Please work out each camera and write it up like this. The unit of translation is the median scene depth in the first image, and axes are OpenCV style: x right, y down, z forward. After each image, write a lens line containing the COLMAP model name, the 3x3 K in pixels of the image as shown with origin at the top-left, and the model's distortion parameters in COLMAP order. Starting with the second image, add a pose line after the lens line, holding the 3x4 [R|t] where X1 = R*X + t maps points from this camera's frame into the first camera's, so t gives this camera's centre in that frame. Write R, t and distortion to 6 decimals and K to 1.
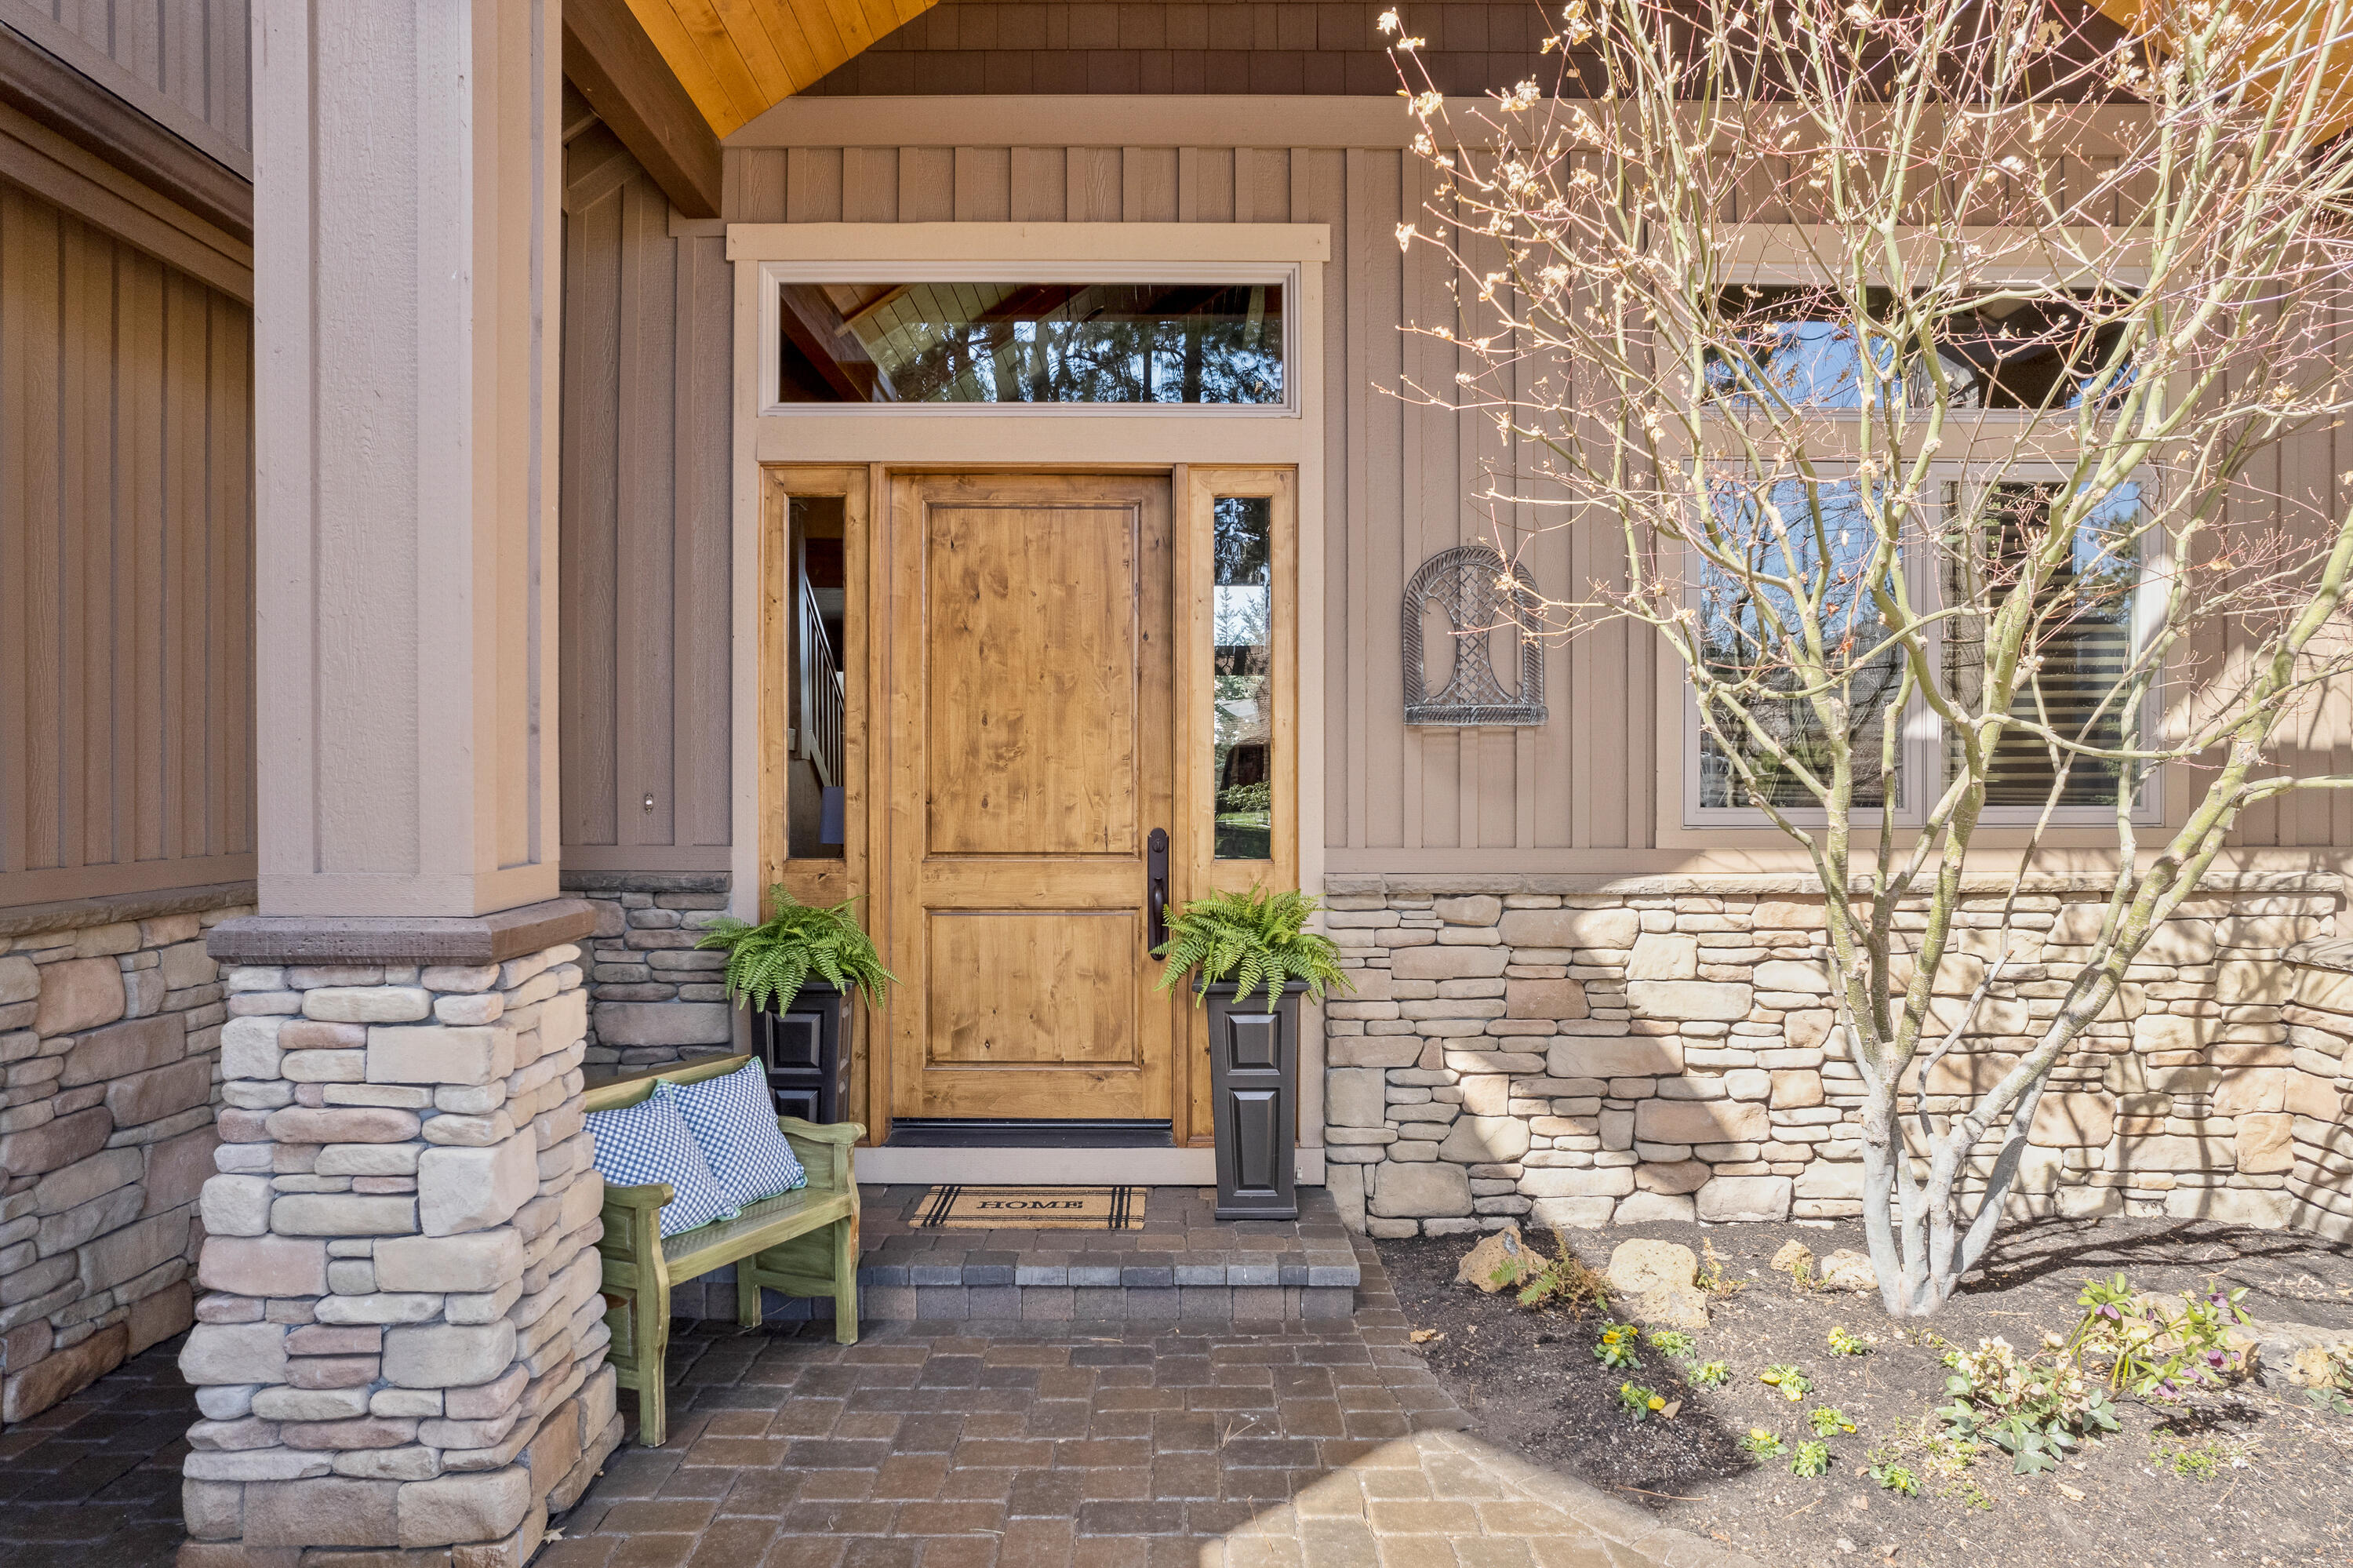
lens RADIAL K [[1558.9, 0, 1180.7], [0, 1558.9, 776.8], [0, 0, 1]] dist [-0.078556, 0.069224]
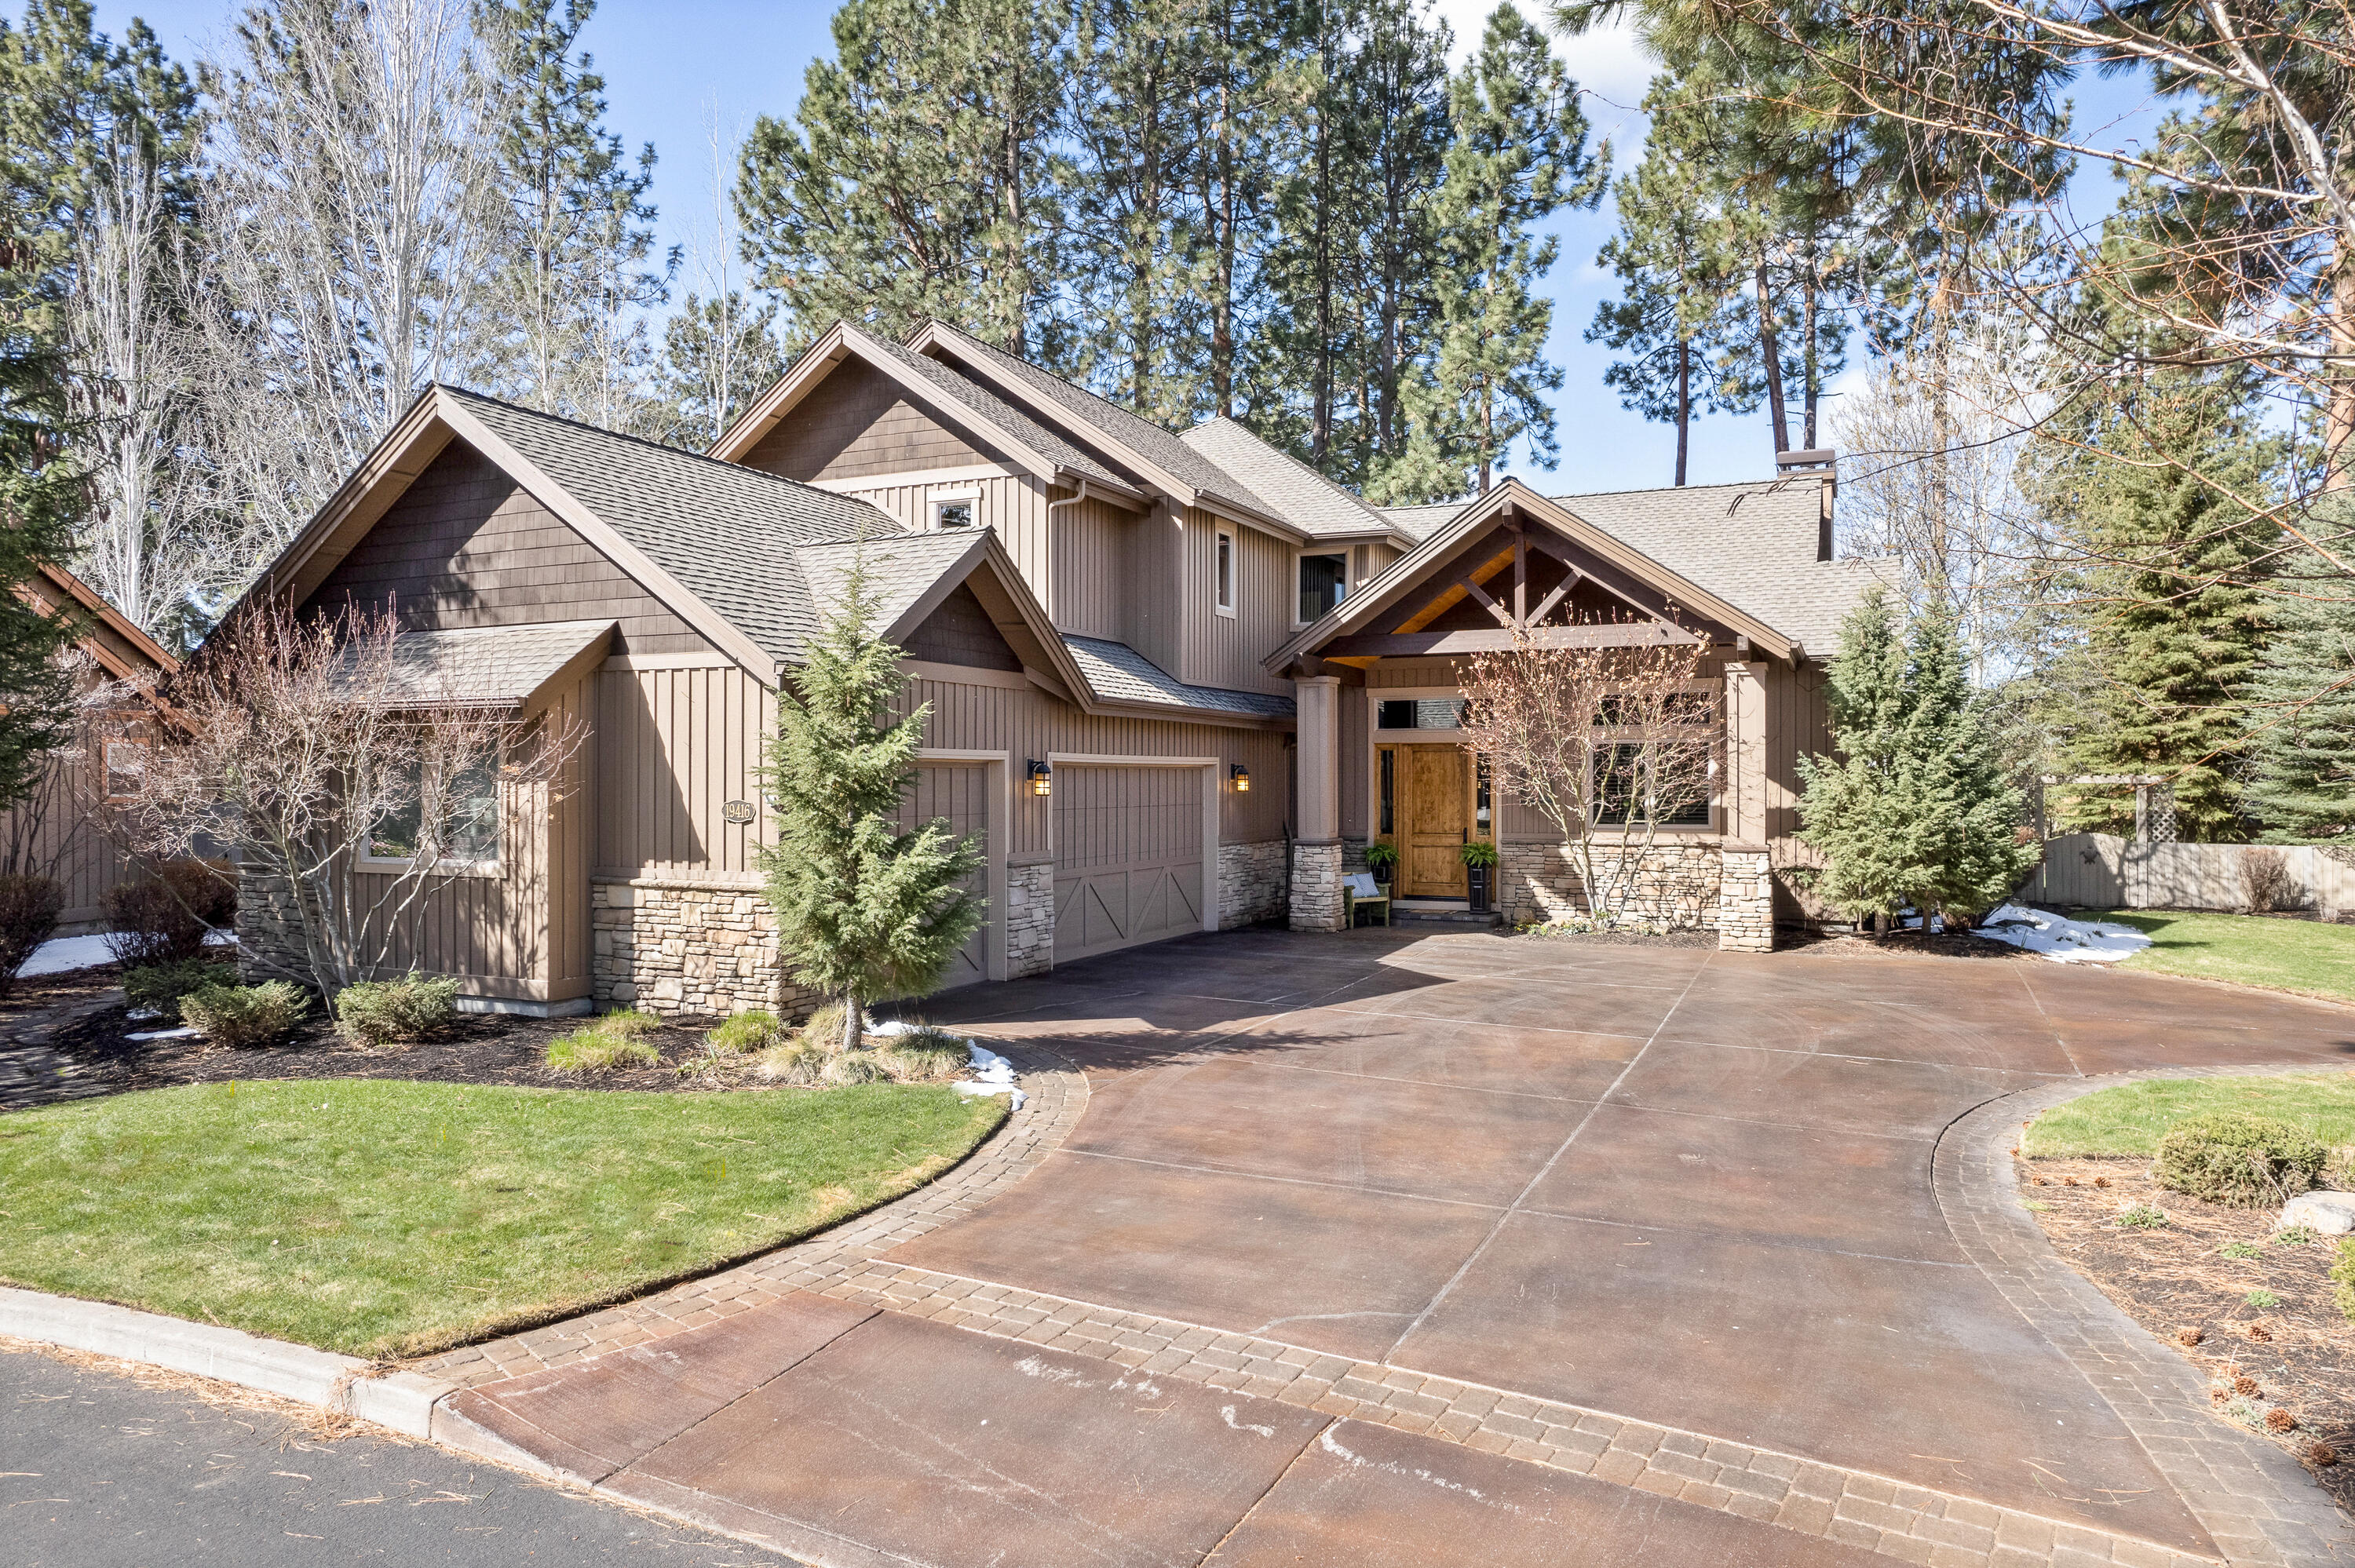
lens RADIAL K [[1560.0, 0, 1181.7], [0, 1560.0, 776.8], [0, 0, 1]] dist [-0.078556, 0.069224]
pose [[0.910400, -0.003126, -0.413718, 1.089240], [0.002517, 0.999995, -0.002018, -0.103233], [0.413722, 0.000796, 0.910403, -3.340590]]
